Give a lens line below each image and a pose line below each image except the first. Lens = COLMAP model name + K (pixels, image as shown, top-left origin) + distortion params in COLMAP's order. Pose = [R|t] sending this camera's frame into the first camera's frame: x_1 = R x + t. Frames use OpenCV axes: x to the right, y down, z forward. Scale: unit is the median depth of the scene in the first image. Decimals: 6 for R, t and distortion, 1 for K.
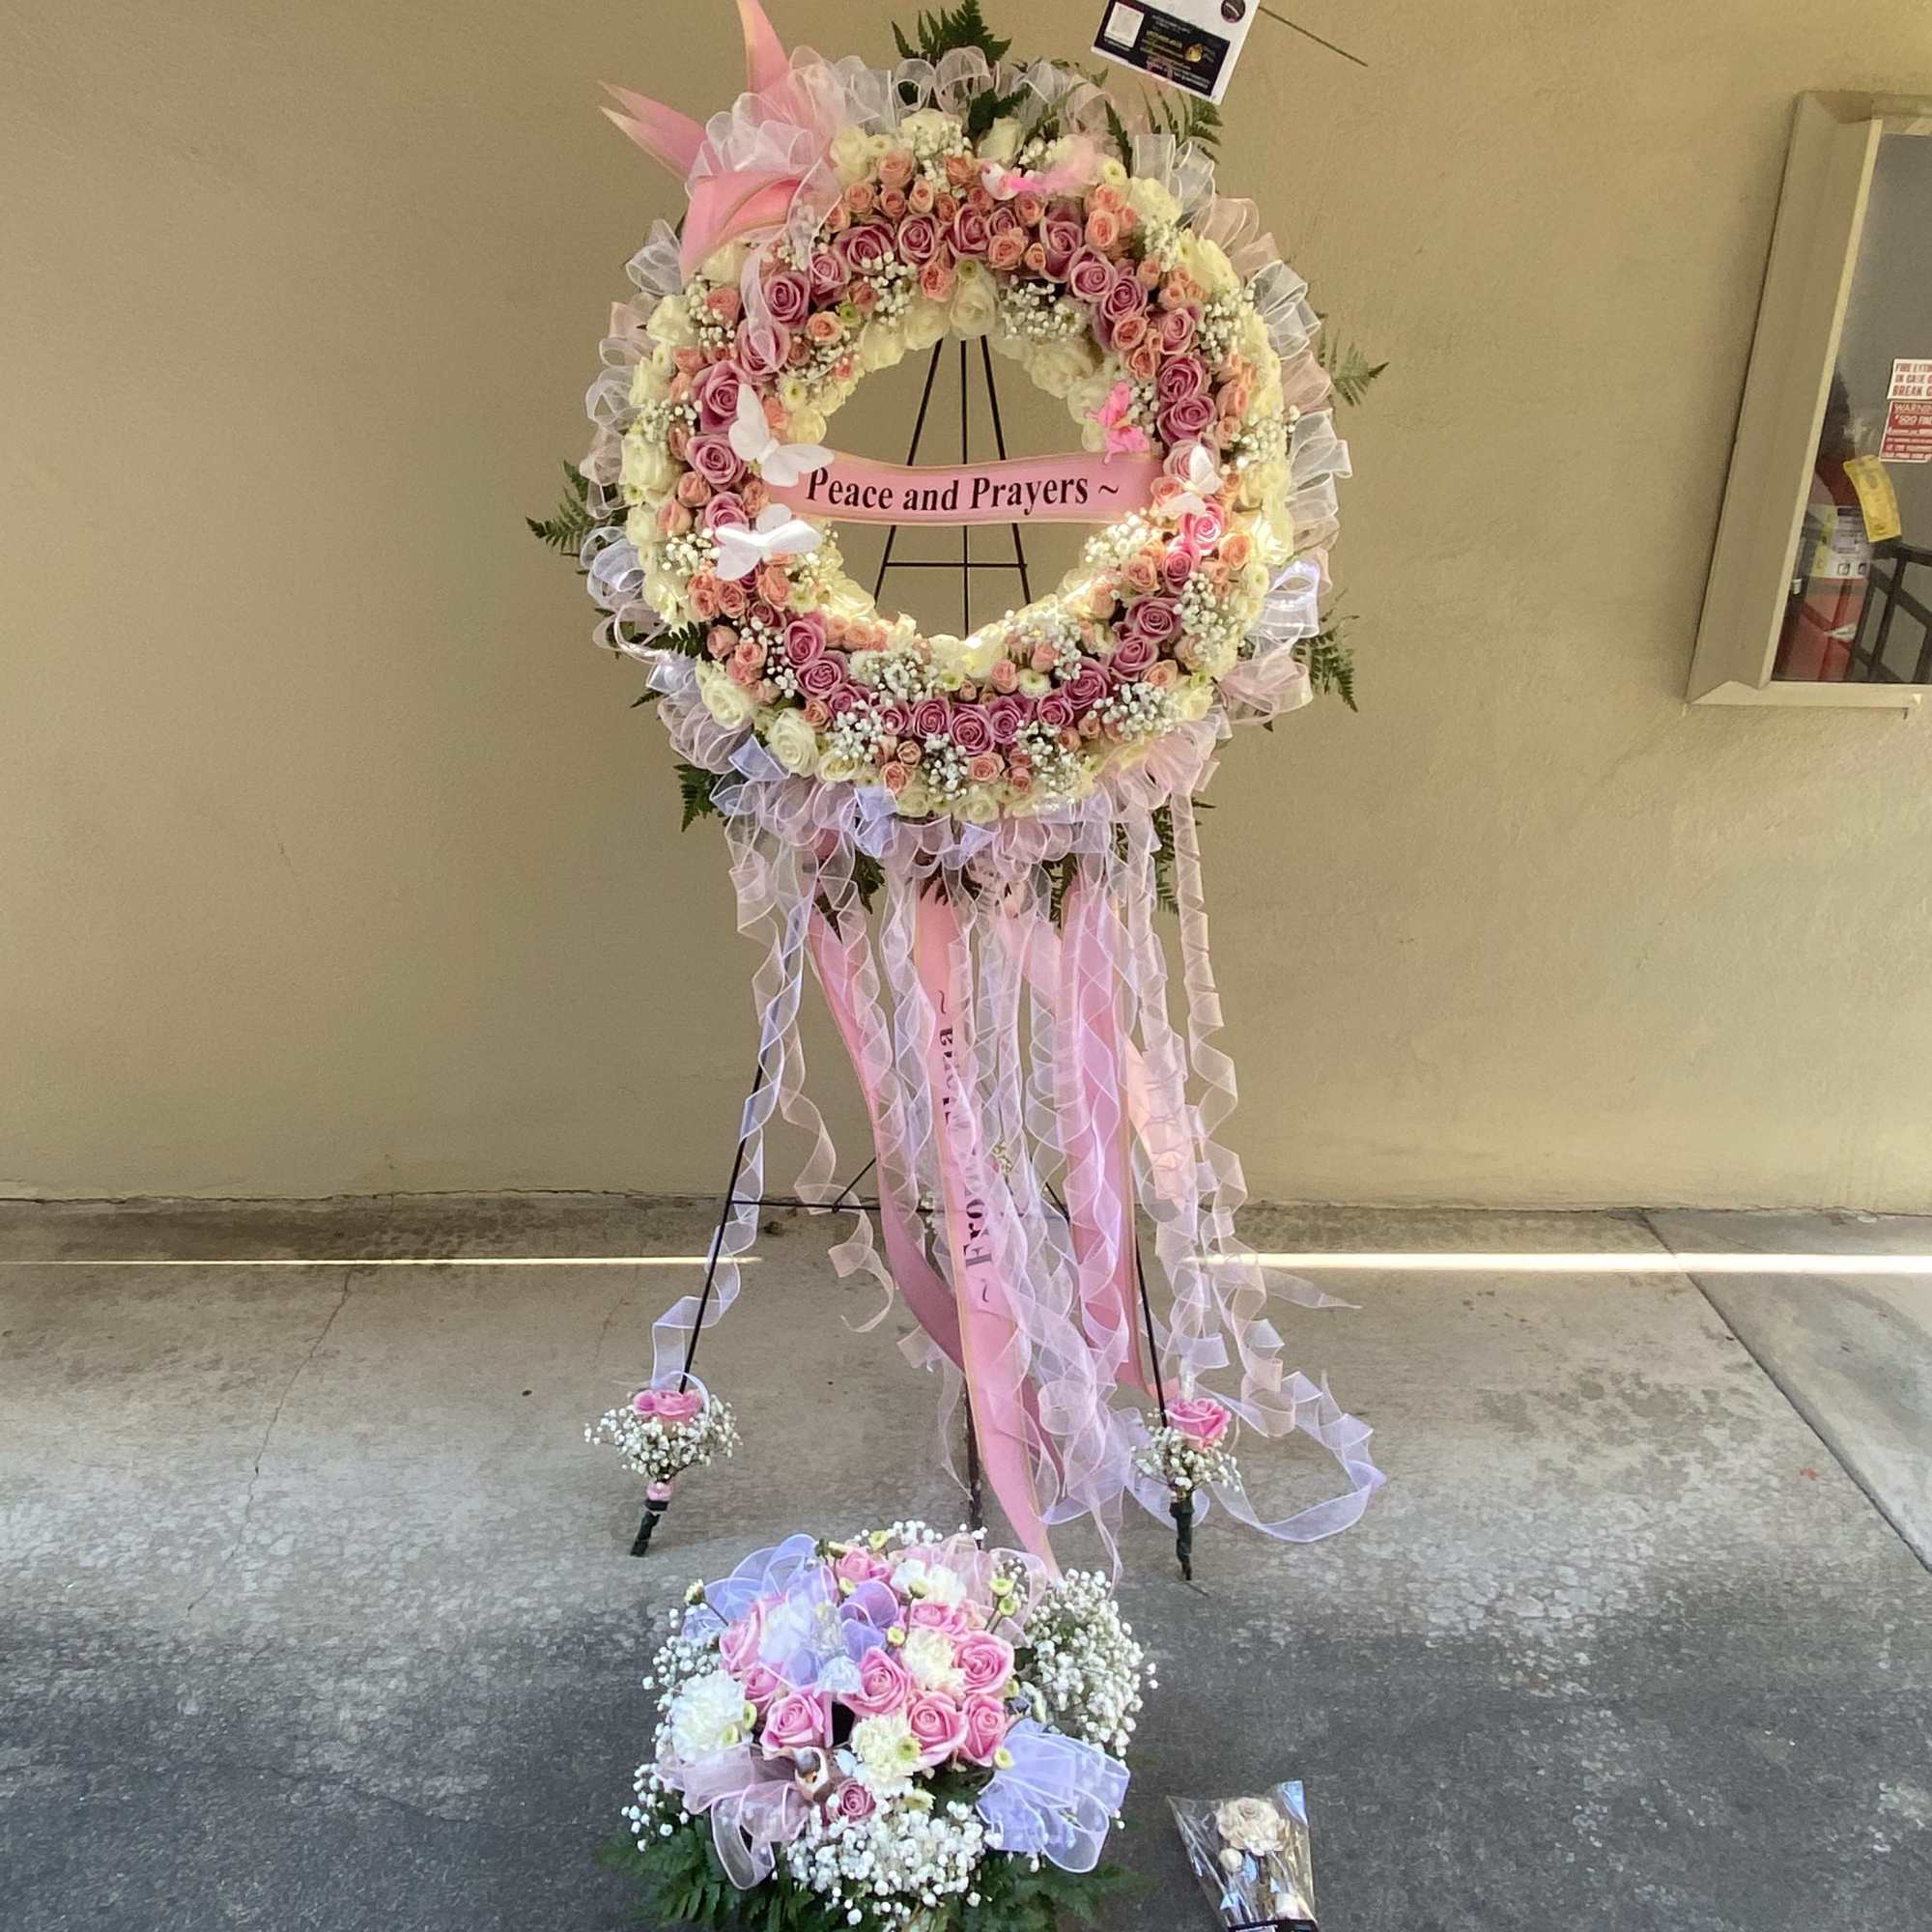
lens RADIAL K [[1604.8, 0, 948.0], [0, 1604.8, 968.1], [0, 0, 1]] dist [0.093233, -0.116575]
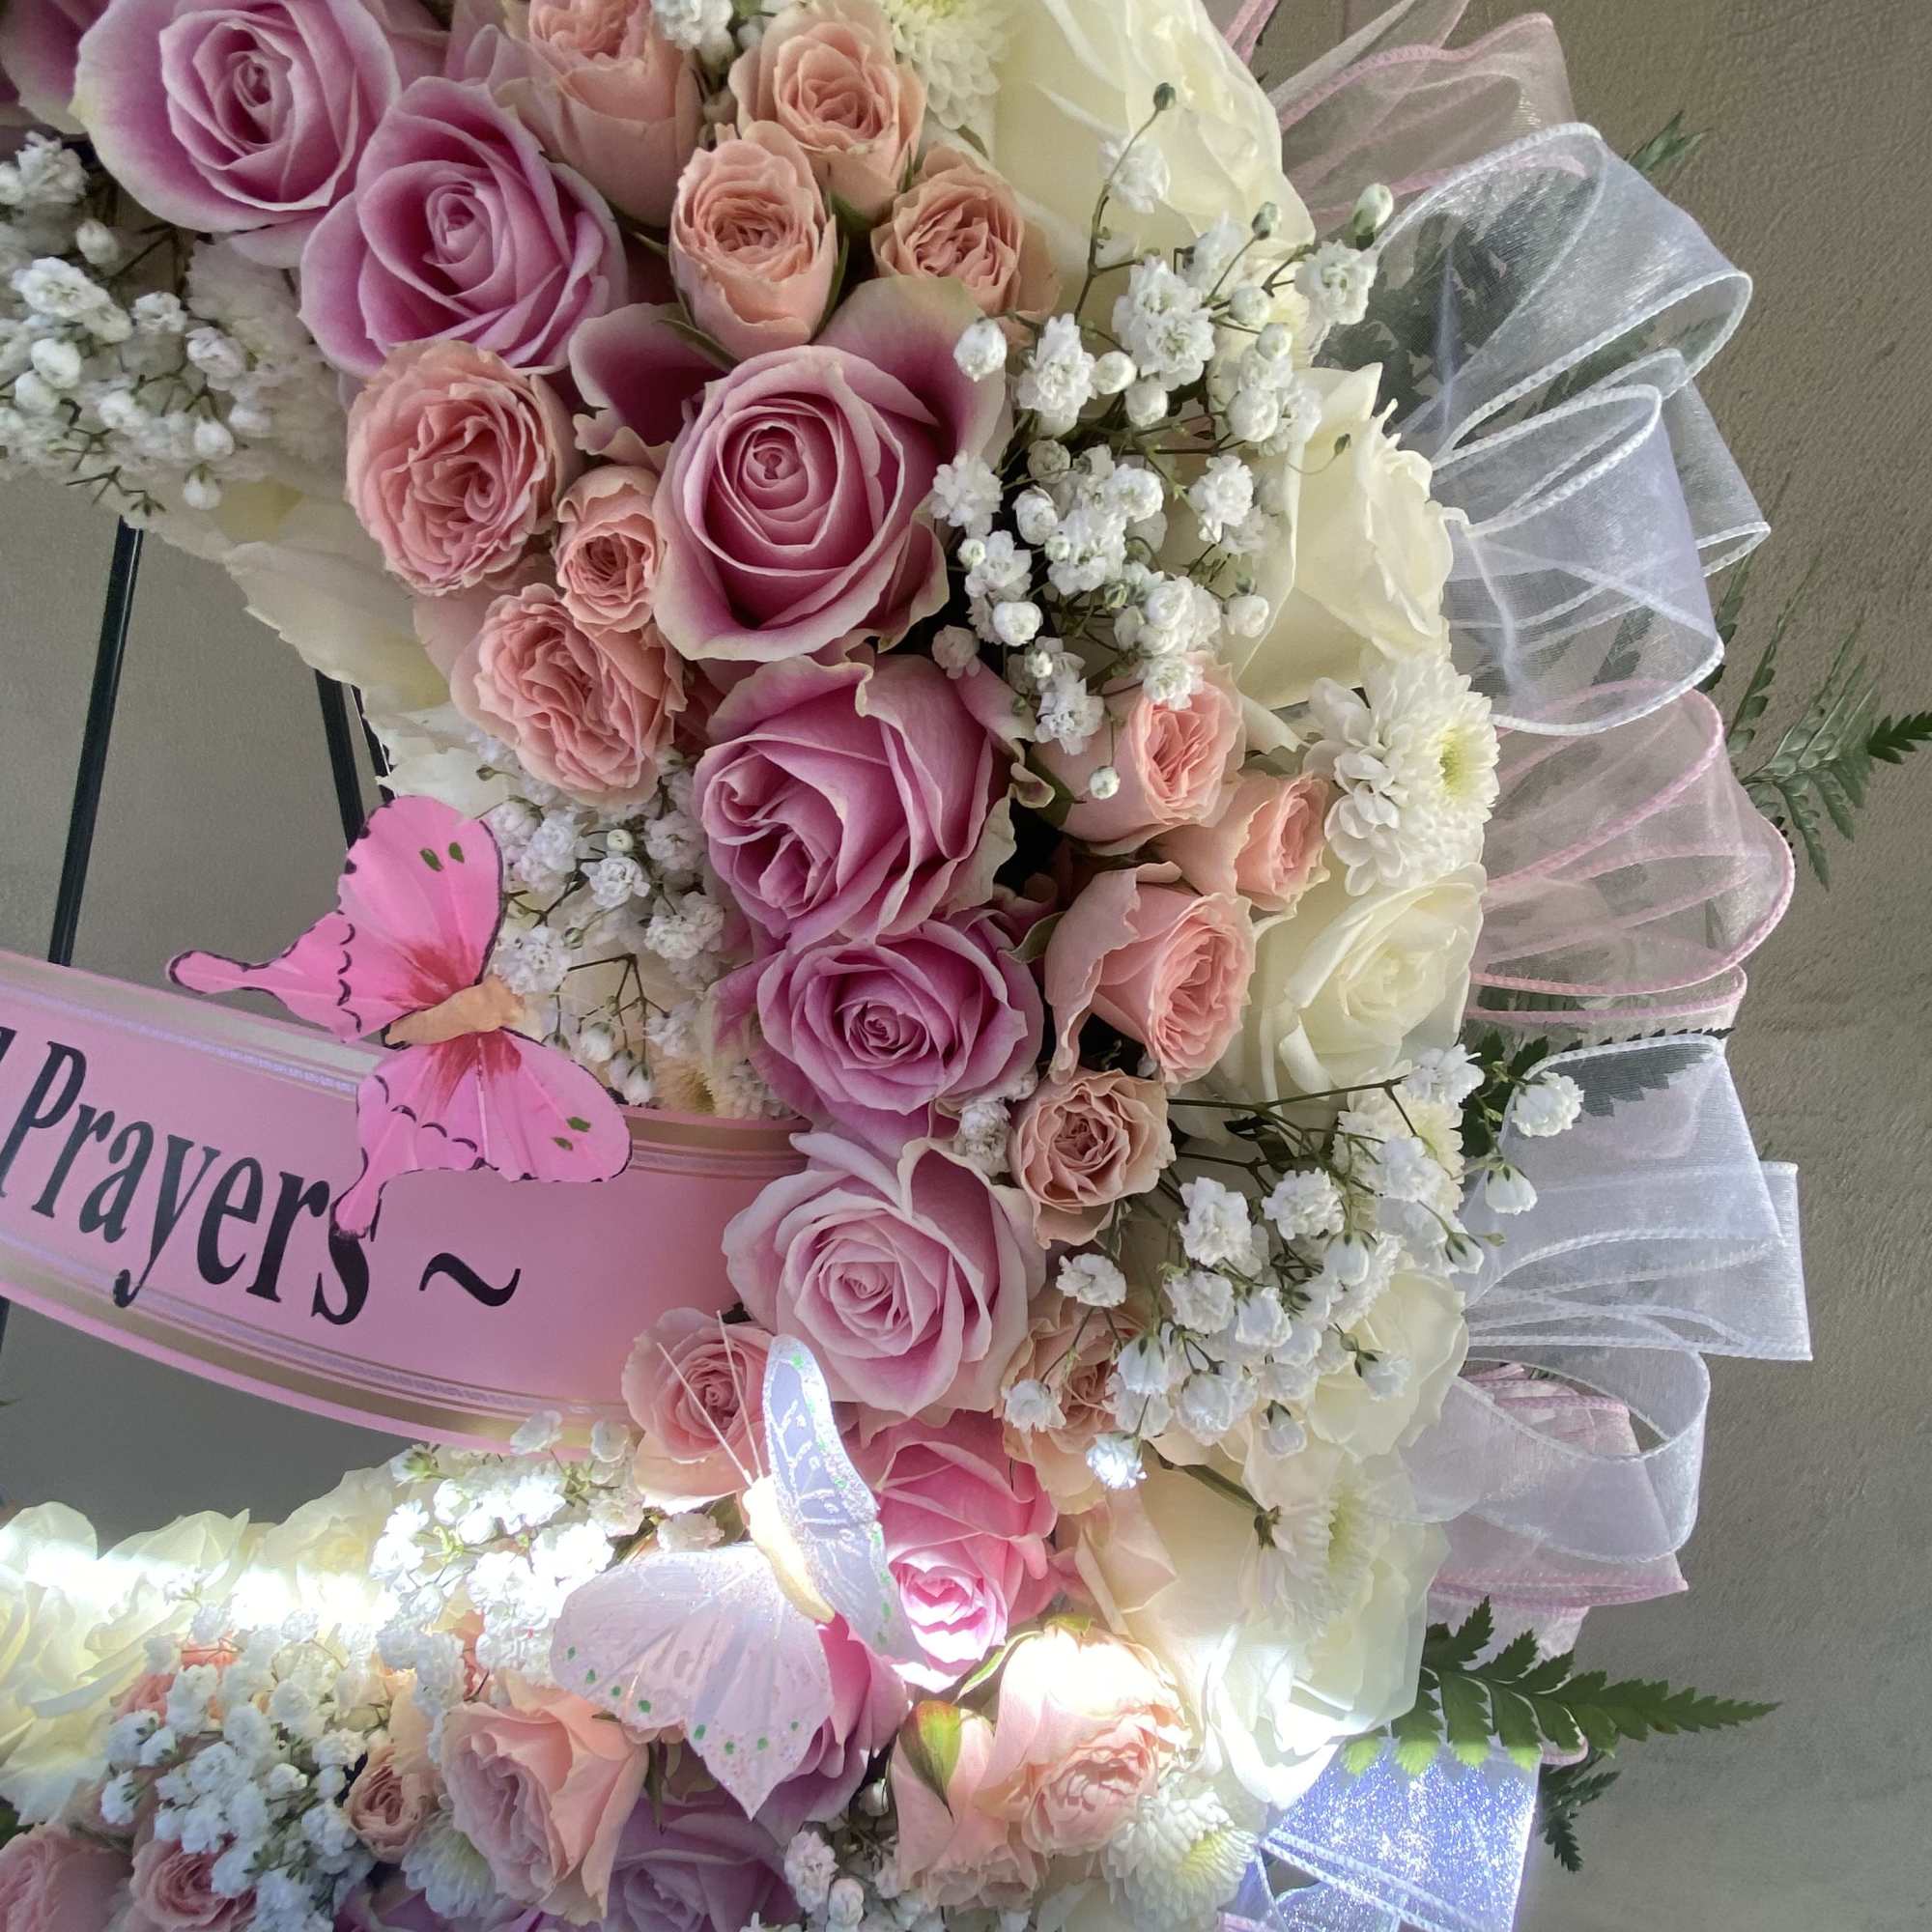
lens RADIAL K [[1176.9, 0, 973.6], [0, 1176.9, 959.7], [0, 0, 1]] dist [0.043127, -0.046195]
pose [[0.977446, 0.146313, -0.152291, 0.171851], [-0.142449, 0.989146, 0.036040, -0.343787], [0.155911, -0.013533, 0.987678, 0.862012]]
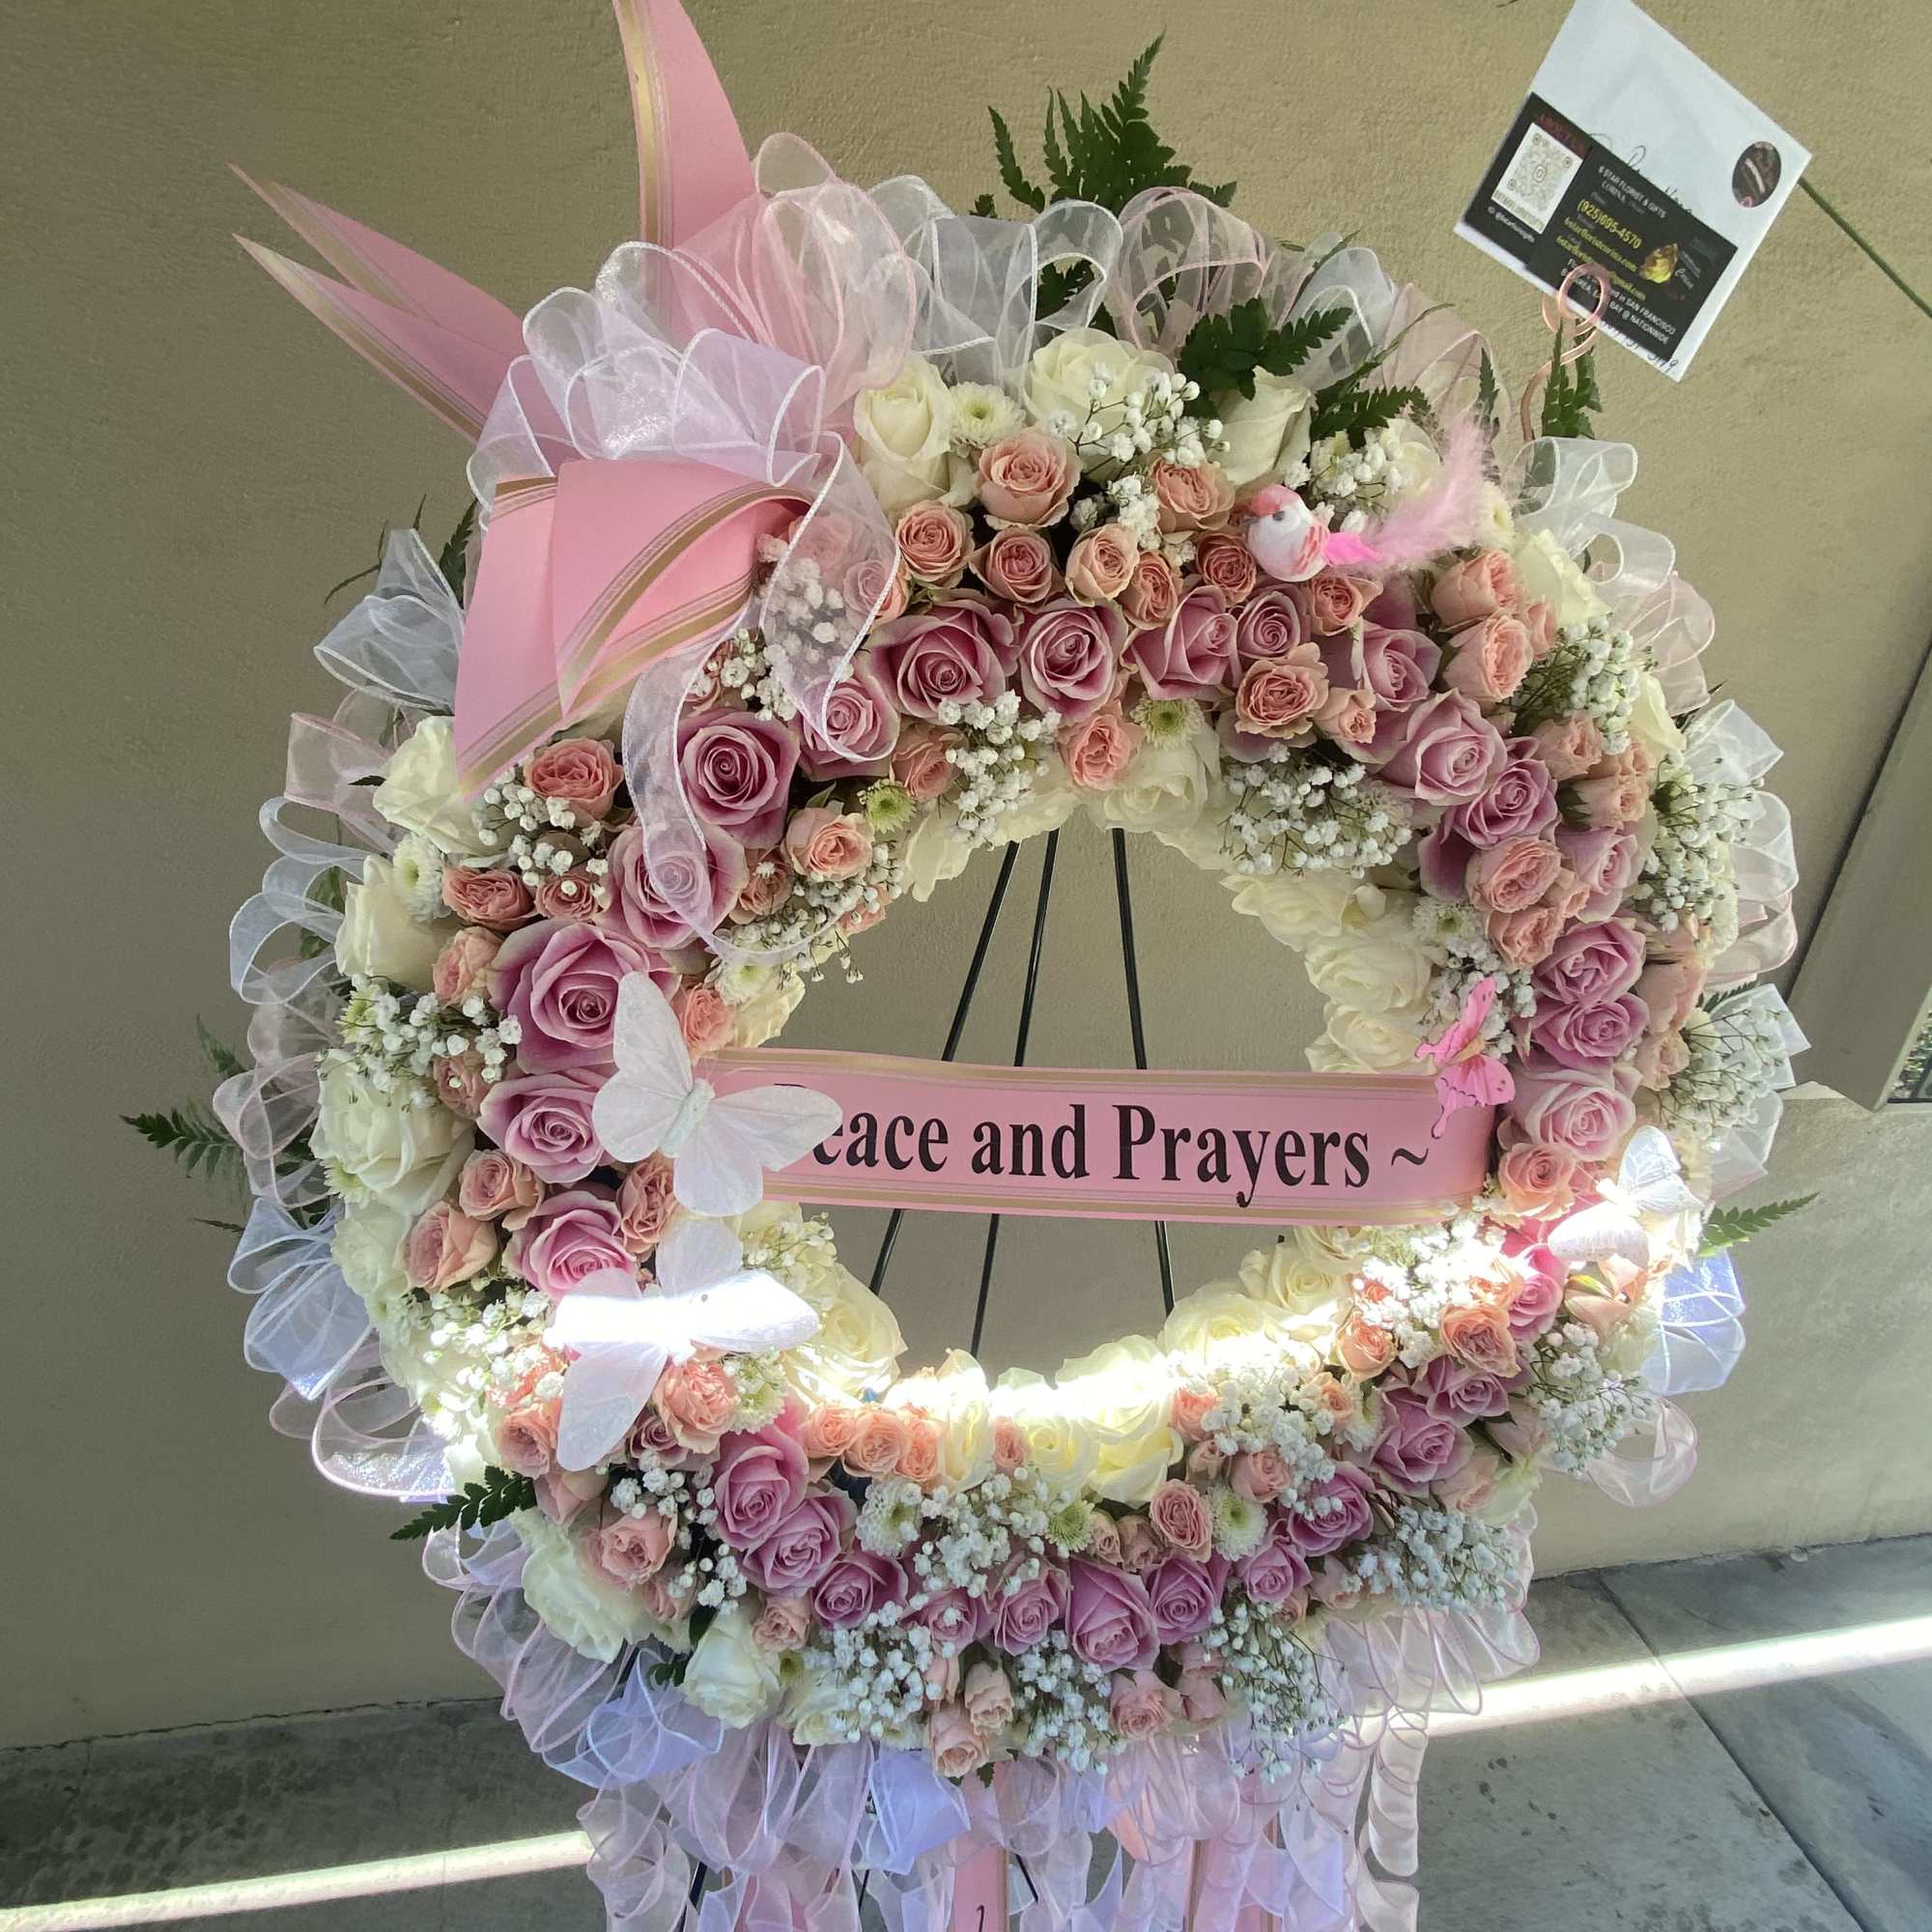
lens RADIAL K [[1159.2, 0, 952.9], [0, 1159.2, 960.2], [0, 0, 1]] dist [0.045303, -0.032881]
pose [[0.981880, -0.003484, 0.189470, -0.098624], [-0.004928, 0.999023, 0.043908, -0.365358], [-0.189438, -0.044046, 0.980904, 0.680609]]
